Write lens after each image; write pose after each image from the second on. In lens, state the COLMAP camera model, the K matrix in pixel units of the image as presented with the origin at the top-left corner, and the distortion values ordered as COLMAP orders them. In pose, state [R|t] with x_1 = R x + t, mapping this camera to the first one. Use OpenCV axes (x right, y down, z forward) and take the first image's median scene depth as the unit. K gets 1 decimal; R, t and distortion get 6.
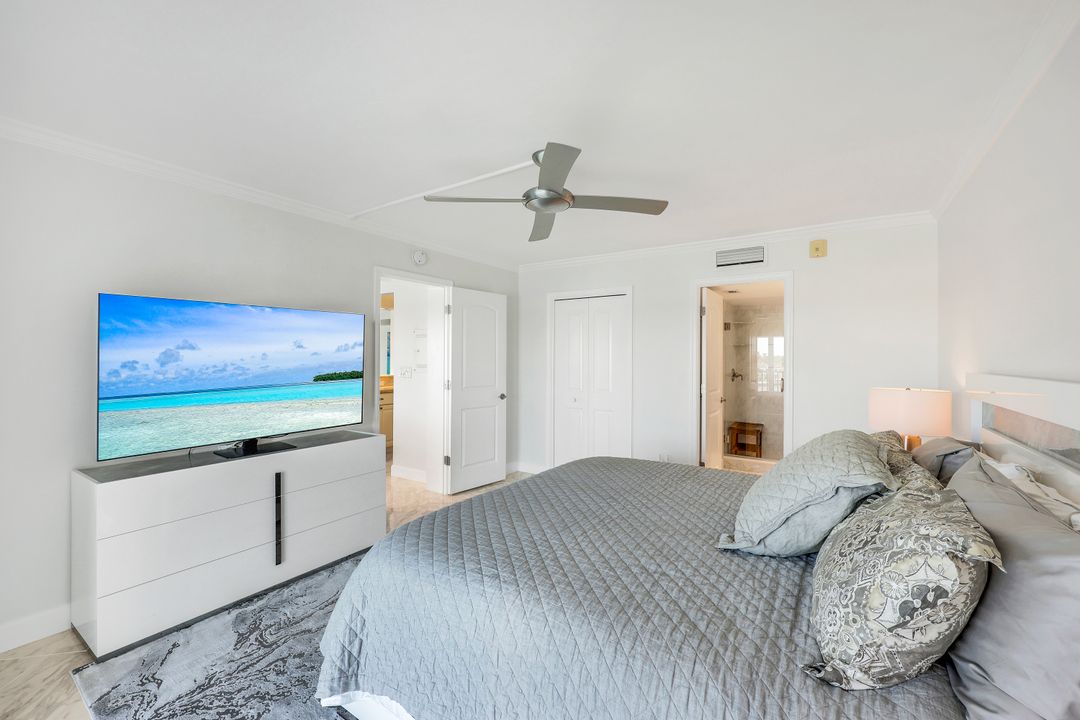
lens RADIAL K [[443.2, 0, 540.0], [0, 443.2, 360.0], [0, 0, 1]] dist [0.000655, -0.000049]
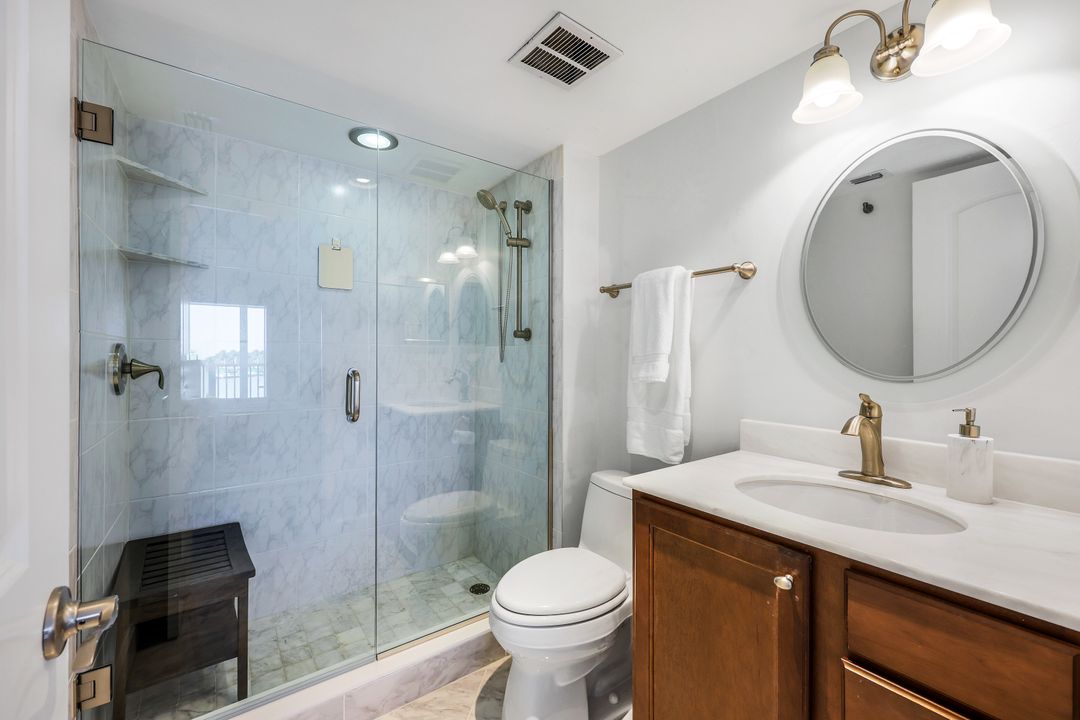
lens RADIAL K [[443.2, 0, 540.0], [0, 443.2, 360.0], [0, 0, 1]] dist [0.000655, -0.000049]
pose [[0.335084, -0.003589, 0.942181, 0.281527], [0.000557, 0.999993, 0.003611, 0.028055], [-0.942188, -0.000685, 0.335084, 0.696726]]
